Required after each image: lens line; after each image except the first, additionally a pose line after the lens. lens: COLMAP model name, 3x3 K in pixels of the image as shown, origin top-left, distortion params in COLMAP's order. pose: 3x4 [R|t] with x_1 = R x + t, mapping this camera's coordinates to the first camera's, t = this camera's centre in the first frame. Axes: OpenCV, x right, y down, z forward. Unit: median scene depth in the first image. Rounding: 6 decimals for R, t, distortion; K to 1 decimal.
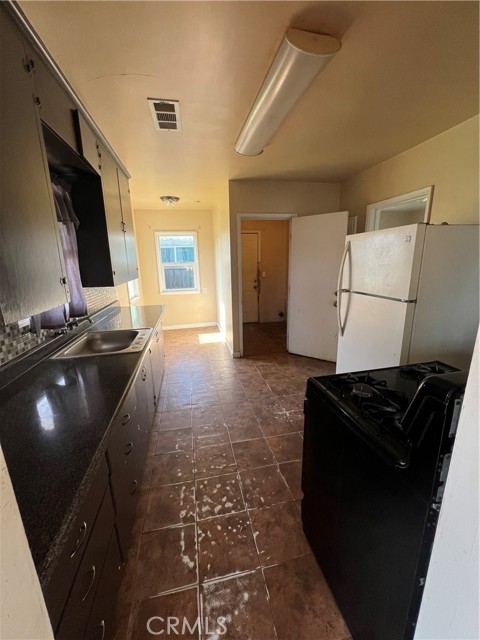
lens RADIAL K [[255.3, 0, 238.5], [0, 255.3, 320.3], [0, 0, 1]] dist [-0.000222, 0.000146]
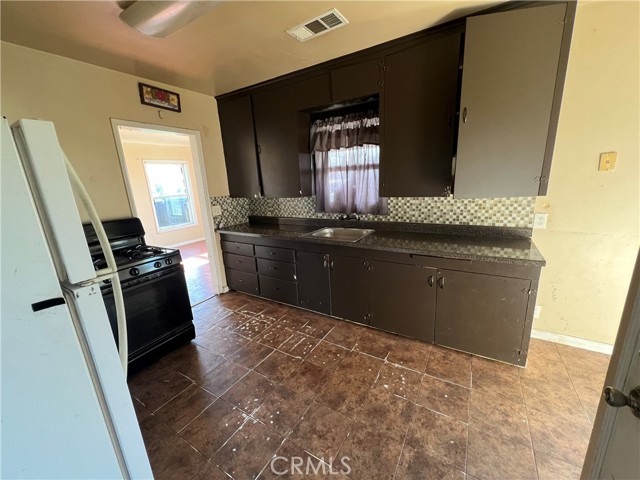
lens RADIAL K [[258.9, 0, 320.0], [0, 258.9, 240.0], [0, 0, 1]] dist [0.000352, 0.000051]
pose [[-0.679702, 0.227614, -0.697278, 0.552773], [-0.104441, 0.910913, 0.399161, -0.437313], [0.726014, 0.344135, -0.595377, 1.797968]]
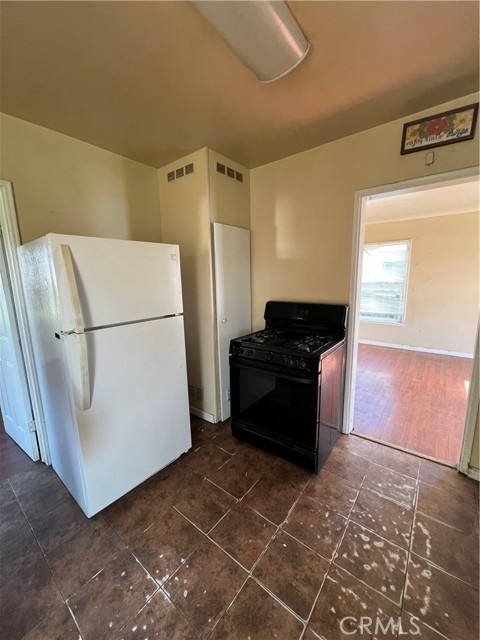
lens RADIAL K [[255.3, 0, 238.5], [0, 255.3, 320.3], [0, 0, 1]] dist [-0.000222, 0.000146]
pose [[-0.642117, -0.095340, 0.760655, -0.299853], [0.212622, 0.931160, 0.296198, -0.286934], [-0.736531, 0.351926, -0.577642, 1.303320]]
